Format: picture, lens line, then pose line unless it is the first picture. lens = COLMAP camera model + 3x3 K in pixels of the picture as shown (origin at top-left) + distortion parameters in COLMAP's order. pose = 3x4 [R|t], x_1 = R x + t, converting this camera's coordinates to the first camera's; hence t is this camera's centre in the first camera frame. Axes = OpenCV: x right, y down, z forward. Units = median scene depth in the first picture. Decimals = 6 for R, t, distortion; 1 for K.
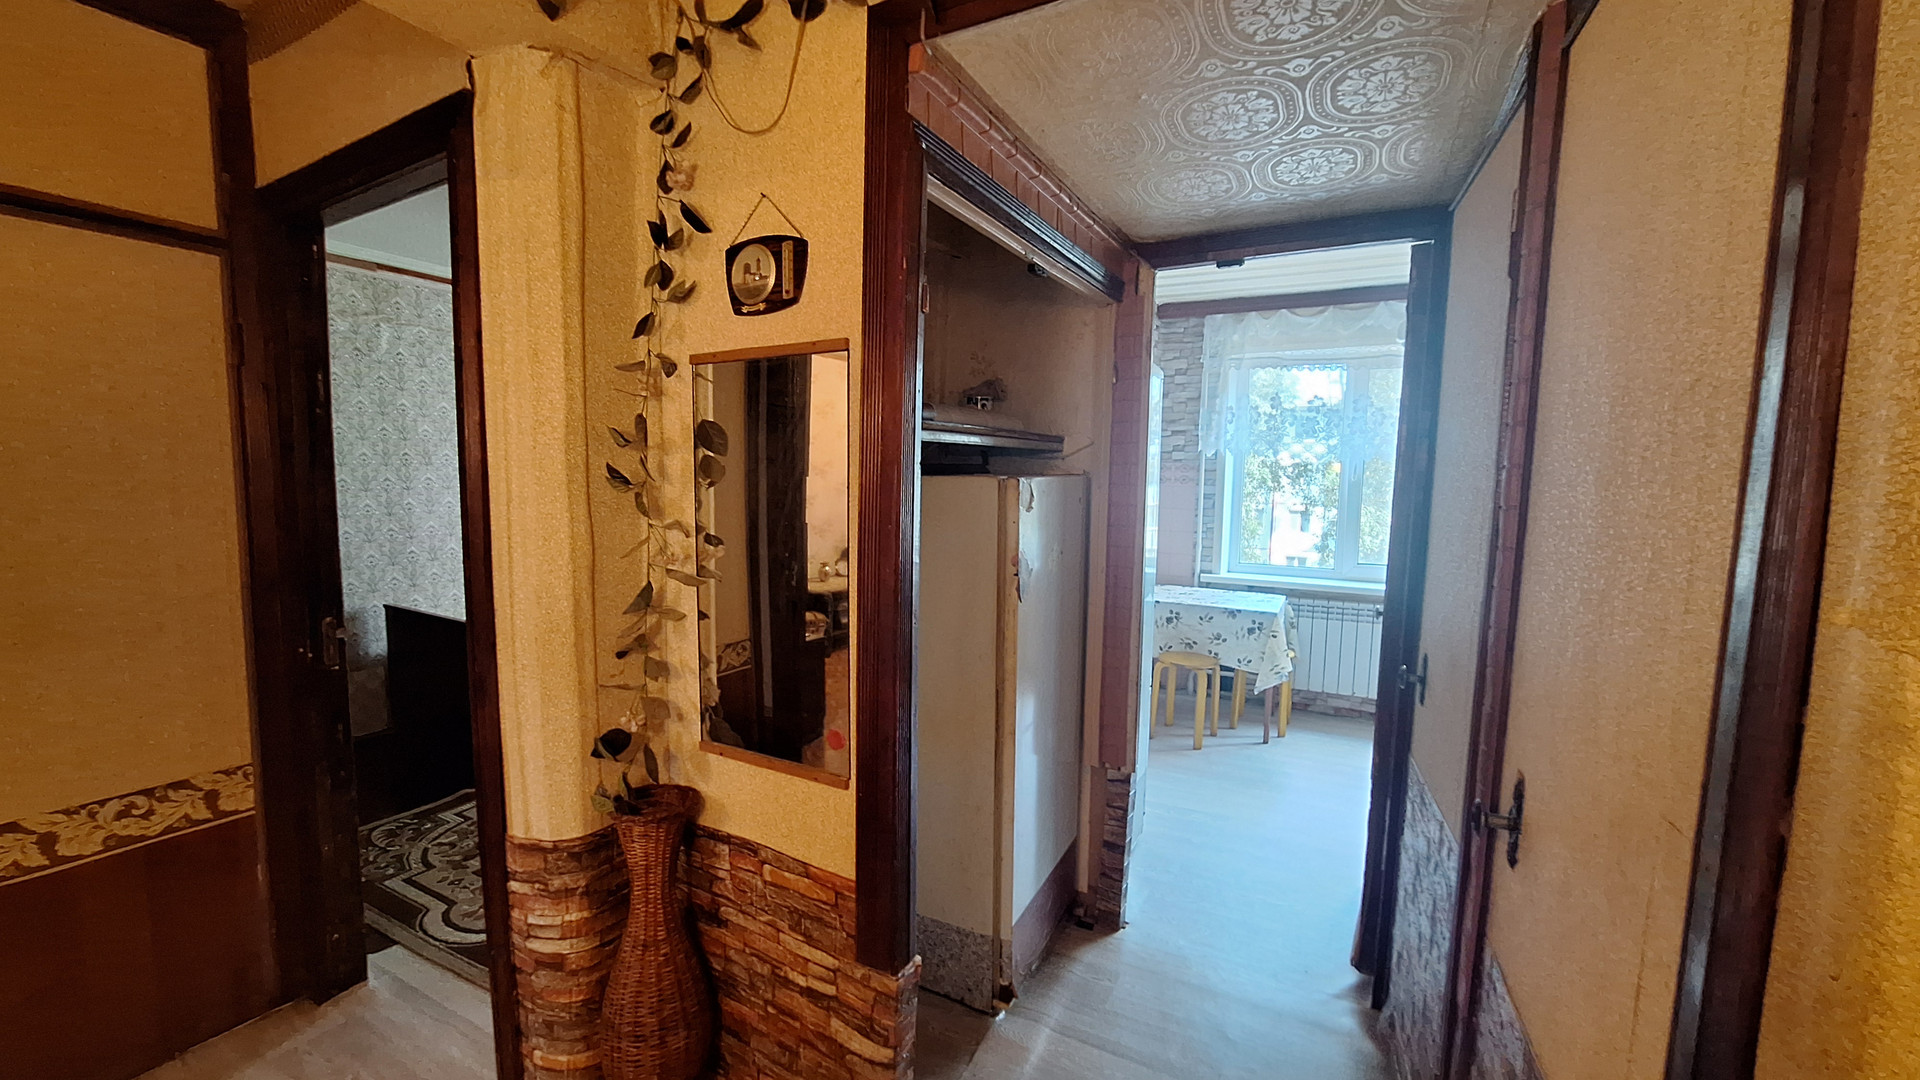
lens RADIAL K [[762.7, 0, 959.1], [0, 762.7, 548.2], [0, 0, 1]] dist [-0.000404, -0.000073]
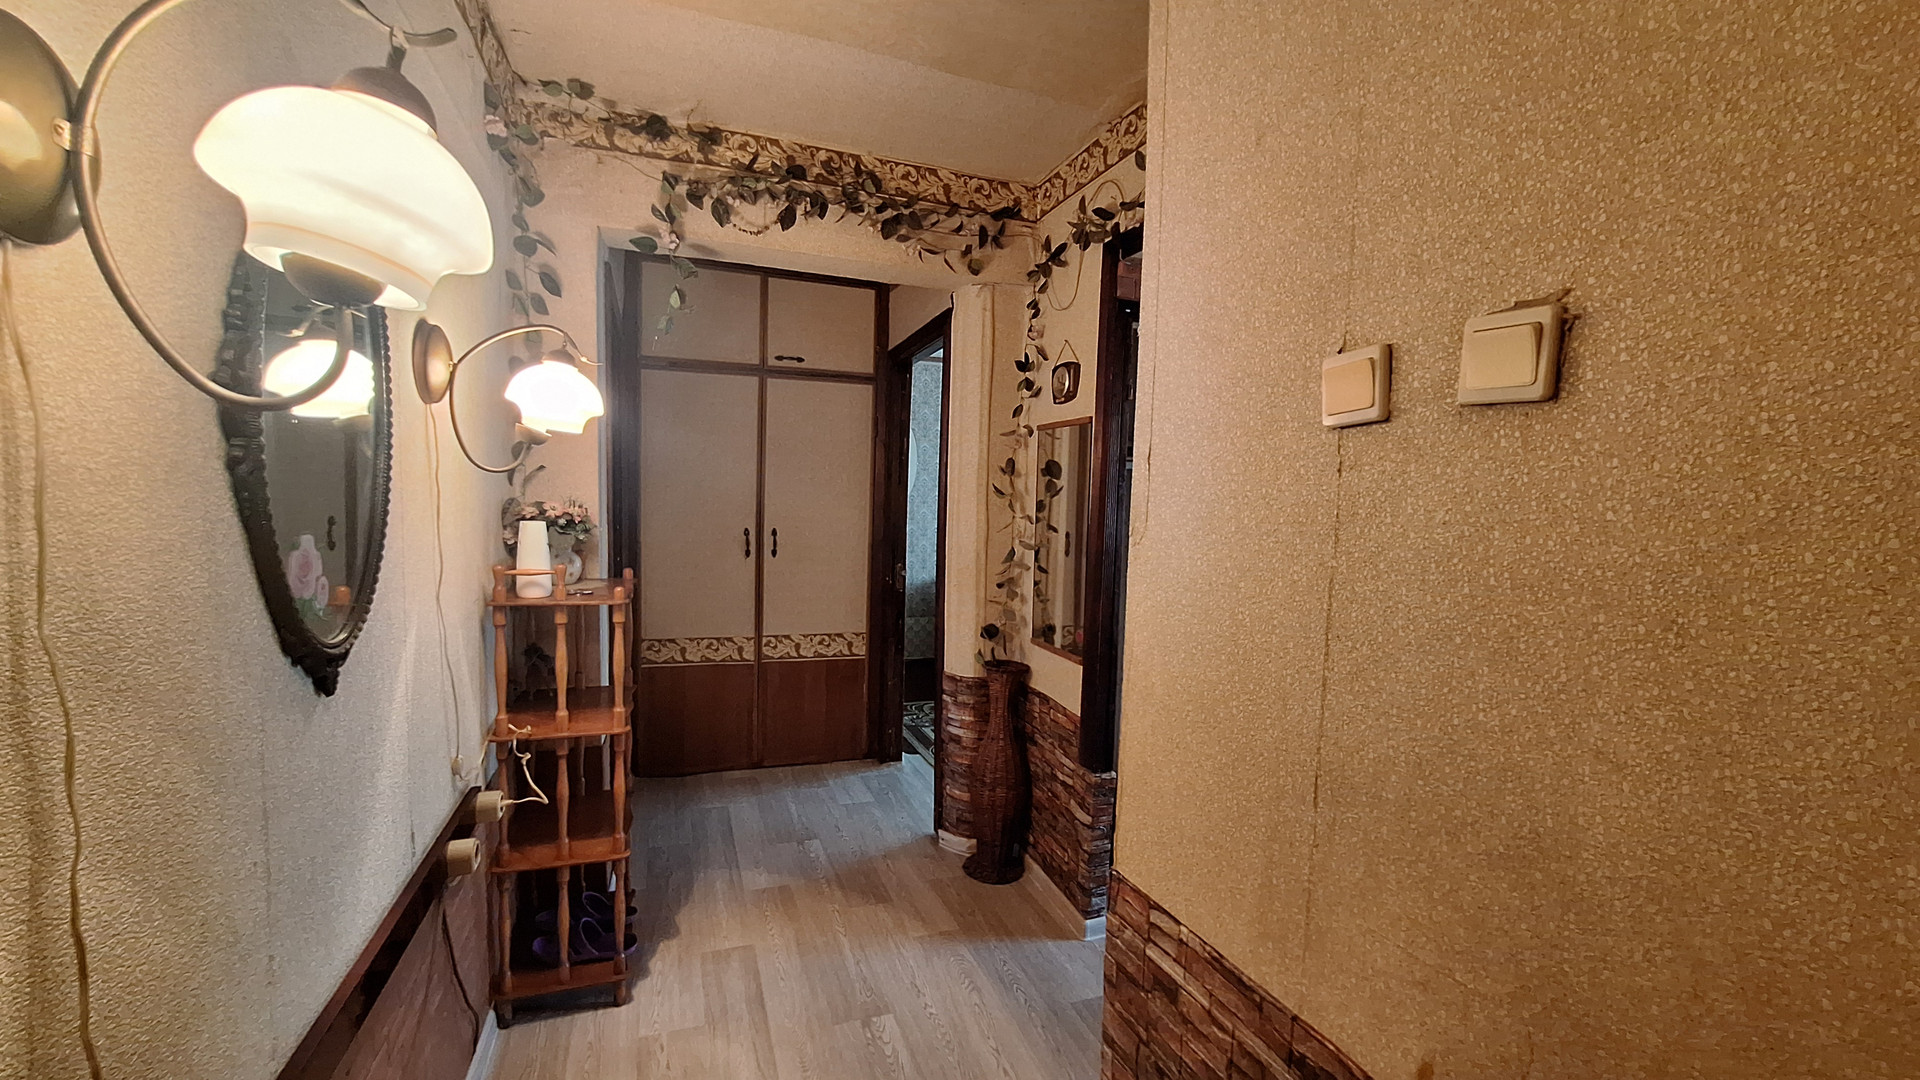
lens RADIAL K [[748.6, 0, 951.1], [0, 748.6, 531.7], [0, 0, 1]] dist [-0.000172, -0.000010]
pose [[0.762364, 0.040734, -0.645865, 0.667374], [-0.074203, 0.996937, -0.024712, 0.063256], [0.642880, 0.066764, 0.763052, -0.499290]]
